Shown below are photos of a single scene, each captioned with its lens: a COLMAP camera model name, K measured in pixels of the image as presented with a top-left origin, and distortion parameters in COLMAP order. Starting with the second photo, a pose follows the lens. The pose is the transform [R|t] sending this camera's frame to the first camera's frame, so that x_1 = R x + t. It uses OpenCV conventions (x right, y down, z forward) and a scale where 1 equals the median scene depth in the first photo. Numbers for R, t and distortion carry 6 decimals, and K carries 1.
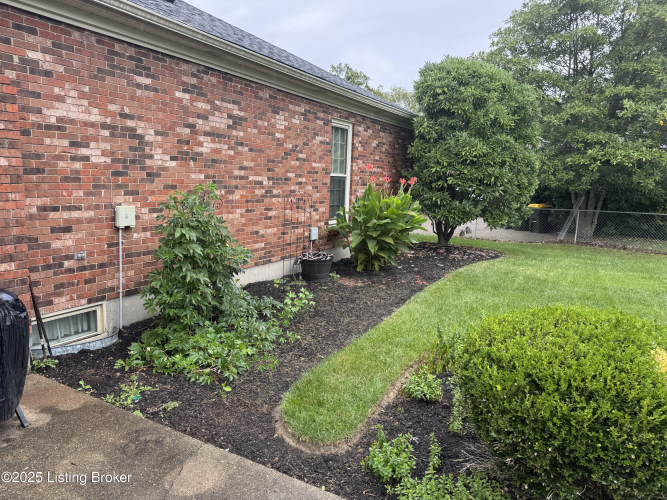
lens RADIAL K [[472.8, 0, 331.9], [0, 472.8, 251.3], [0, 0, 1]] dist [0.096805, -0.118058]
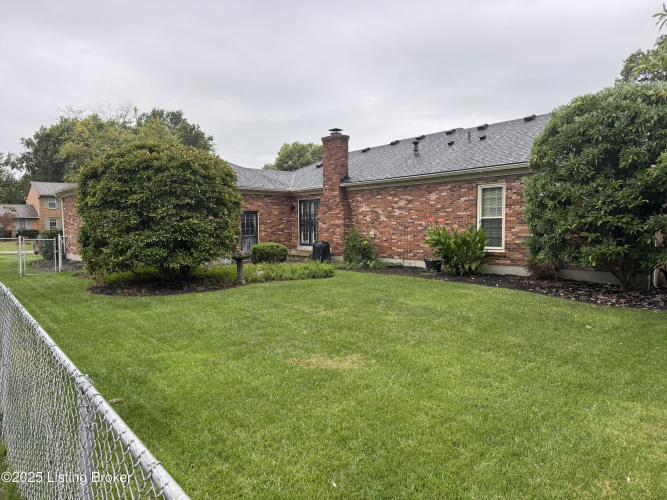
lens RADIAL K [[472.8, 0, 331.9], [0, 472.8, 251.3], [0, 0, 1]] dist [0.096805, -0.118058]
pose [[-0.364306, 0.025901, -0.930919, 2.598853], [-0.138603, 0.986972, 0.081702, -0.169593], [0.920907, 0.158793, -0.355970, 1.720486]]
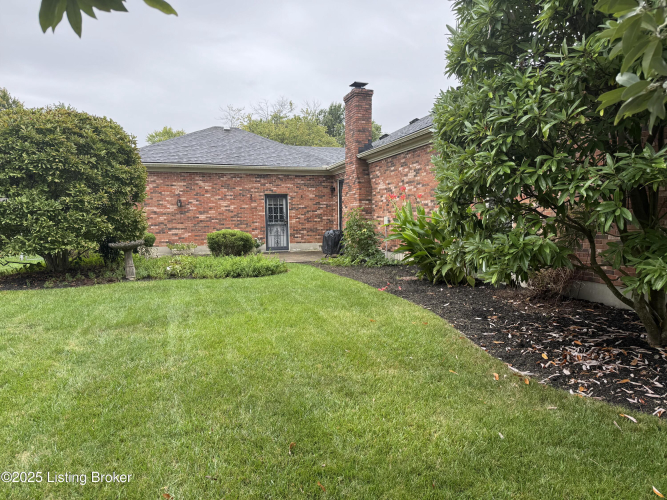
lens RADIAL K [[472.8, 0, 331.9], [0, 472.8, 251.3], [0, 0, 1]] dist [0.096805, -0.118058]
pose [[-0.707518, 0.030355, -0.706043, 1.431356], [-0.109918, 0.982191, 0.152376, -0.234776], [0.698095, 0.185415, -0.691581, 2.266884]]
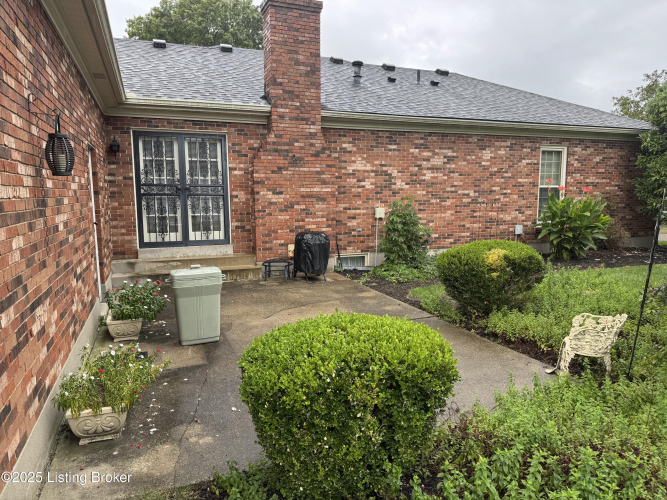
lens RADIAL K [[472.8, 0, 331.9], [0, 472.8, 251.3], [0, 0, 1]] dist [0.096805, -0.118058]
pose [[0.777049, 0.044350, -0.627876, 0.605031], [-0.065620, 0.997787, -0.010731, 0.110654], [0.626010, 0.049540, 0.778240, -0.621620]]
